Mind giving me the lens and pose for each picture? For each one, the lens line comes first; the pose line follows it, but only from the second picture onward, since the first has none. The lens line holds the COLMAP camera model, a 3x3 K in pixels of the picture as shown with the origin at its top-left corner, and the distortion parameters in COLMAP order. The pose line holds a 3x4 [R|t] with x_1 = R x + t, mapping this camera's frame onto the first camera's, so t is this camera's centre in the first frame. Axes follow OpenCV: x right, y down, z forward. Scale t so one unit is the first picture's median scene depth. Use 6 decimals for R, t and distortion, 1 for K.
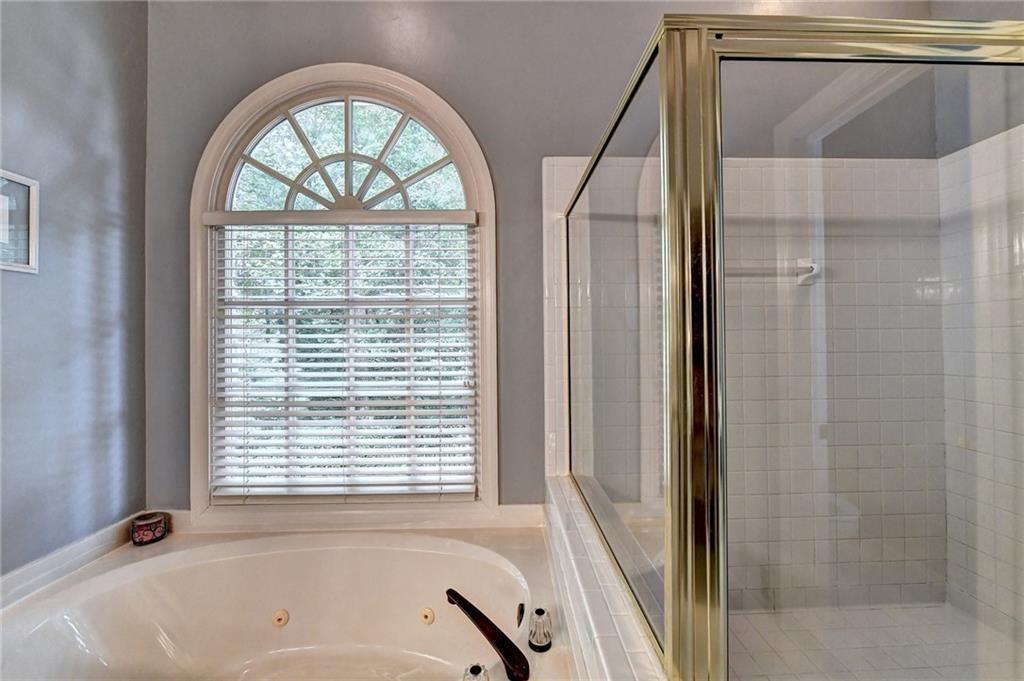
lens RADIAL K [[408.0, 0, 518.7], [0, 408.0, 338.2], [0, 0, 1]] dist [-0.011301, -0.001475]
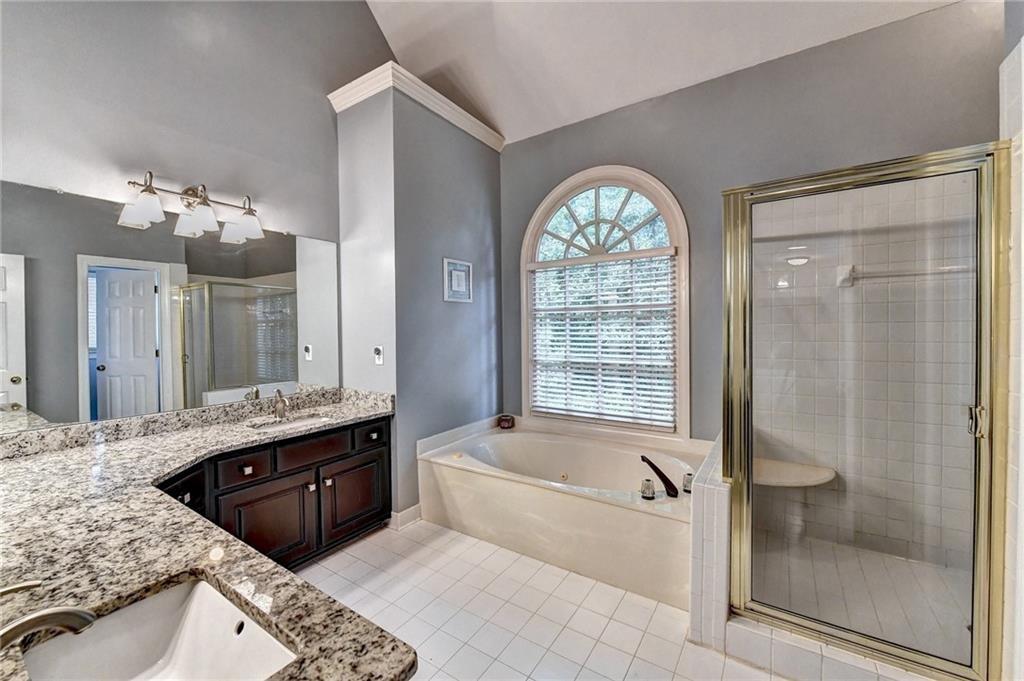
lens RADIAL K [[408.0, 0, 509.5], [0, 408.0, 338.4], [0, 0, 1]] dist [-0.011301, -0.001475]
pose [[0.810533, 0.010475, -0.585599, 0.289014], [0.009485, 0.999474, 0.031007, -0.018054], [0.585616, -0.030687, 0.810008, -0.615445]]
